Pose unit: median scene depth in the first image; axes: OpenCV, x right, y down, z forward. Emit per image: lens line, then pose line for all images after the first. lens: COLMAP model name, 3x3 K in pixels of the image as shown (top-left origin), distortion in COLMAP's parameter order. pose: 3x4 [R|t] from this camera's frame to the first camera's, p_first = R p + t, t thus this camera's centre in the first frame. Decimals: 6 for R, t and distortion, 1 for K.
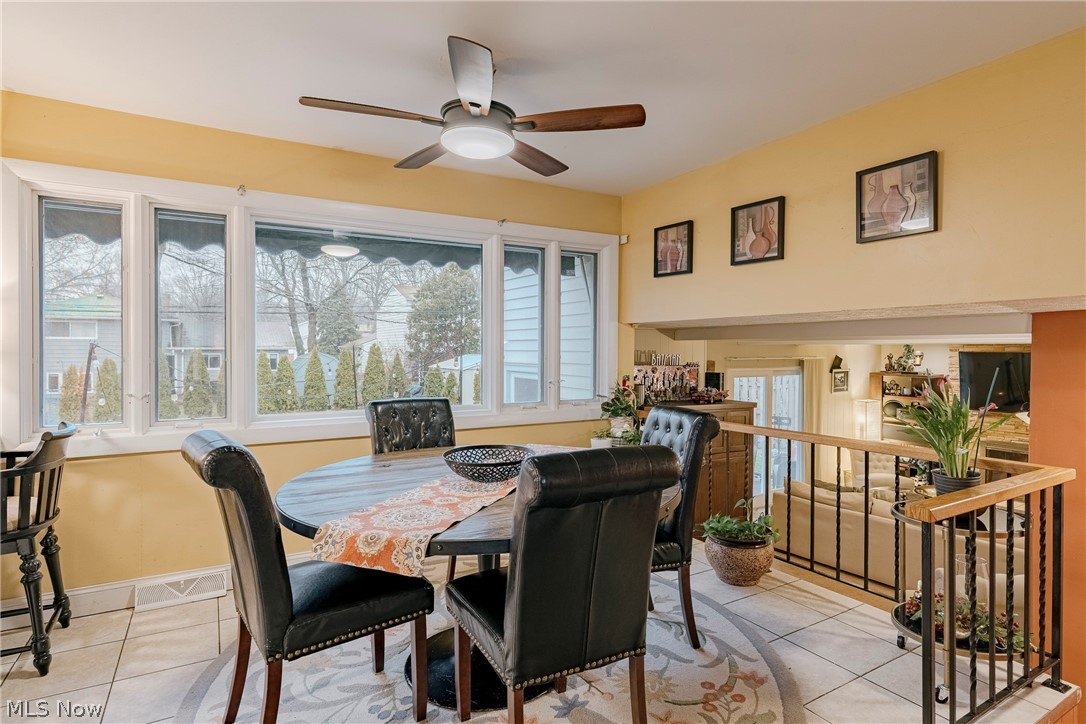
lens RADIAL K [[554.0, 0, 544.9], [0, 554.0, 353.7], [0, 0, 1]] dist [0.005038, 0.001032]
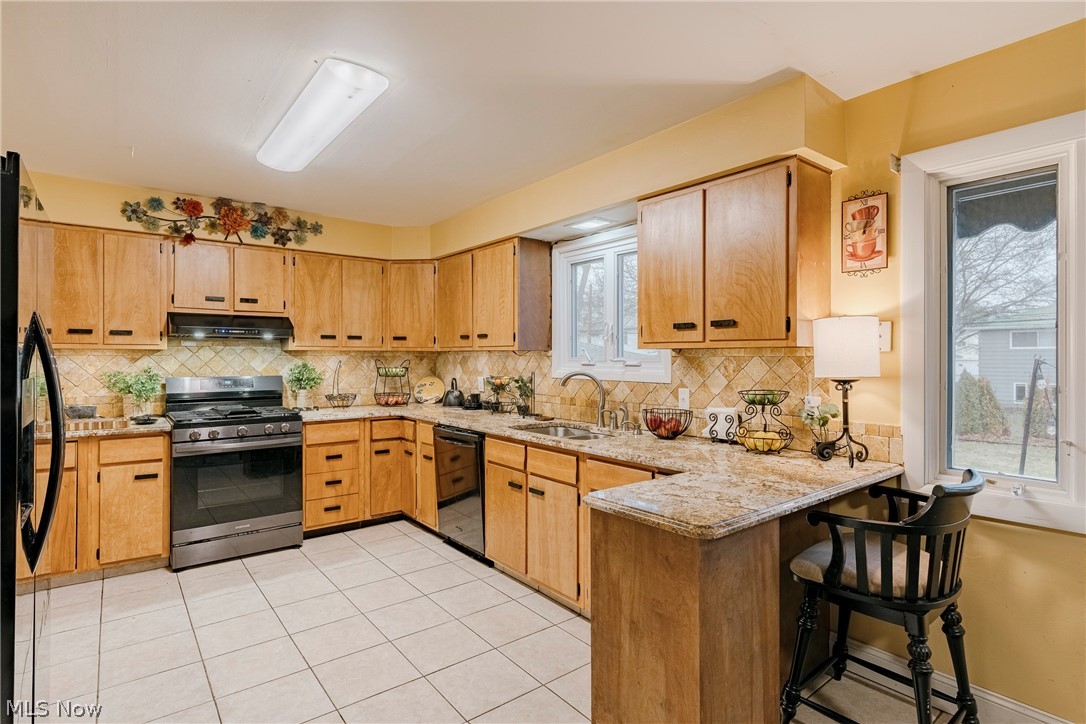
lens RADIAL K [[554.0, 0, 537.7], [0, 554.0, 353.6], [0, 0, 1]] dist [0.005038, 0.001032]
pose [[0.133473, -0.003971, -0.991045, -0.182272], [-0.013571, 0.999891, -0.005834, -0.025183], [0.990960, 0.014229, 0.133404, 0.304194]]
